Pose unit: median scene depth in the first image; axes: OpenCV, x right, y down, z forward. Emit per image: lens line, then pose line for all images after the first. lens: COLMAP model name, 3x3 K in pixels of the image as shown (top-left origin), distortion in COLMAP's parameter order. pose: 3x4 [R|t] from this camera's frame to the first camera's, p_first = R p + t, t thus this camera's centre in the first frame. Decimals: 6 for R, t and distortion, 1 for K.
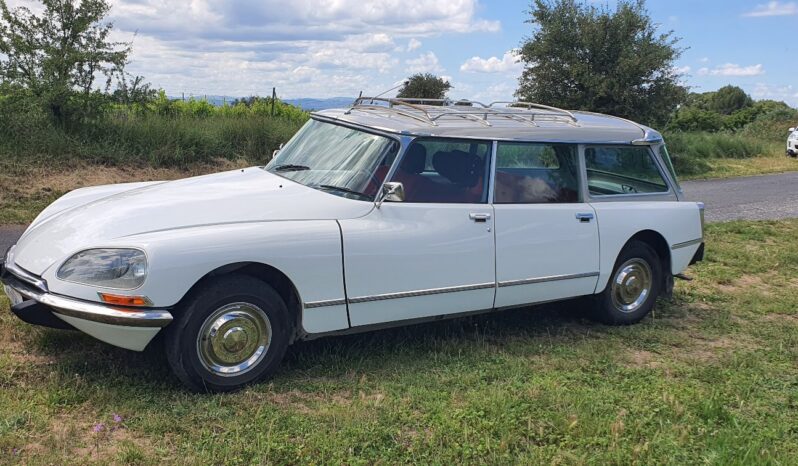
lens RADIAL K [[737.7, 0, 396.4], [0, 737.7, 237.9], [0, 0, 1]] dist [0.093118, -0.187832]
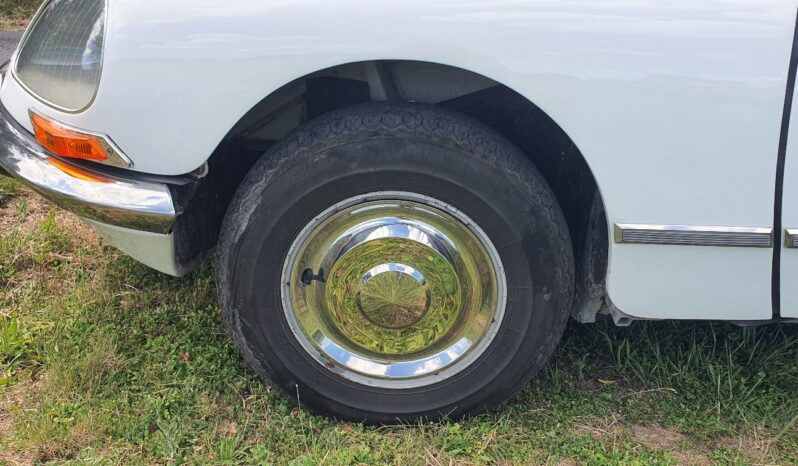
lens RADIAL K [[737.7, 0, 396.4], [0, 737.7, 237.9], [0, 0, 1]] dist [0.093118, -0.187832]
pose [[0.818815, 0.191498, -0.541175, -0.033150], [-0.079325, 0.971420, 0.223721, 0.033018], [0.568550, -0.140258, 0.810604, 0.705736]]
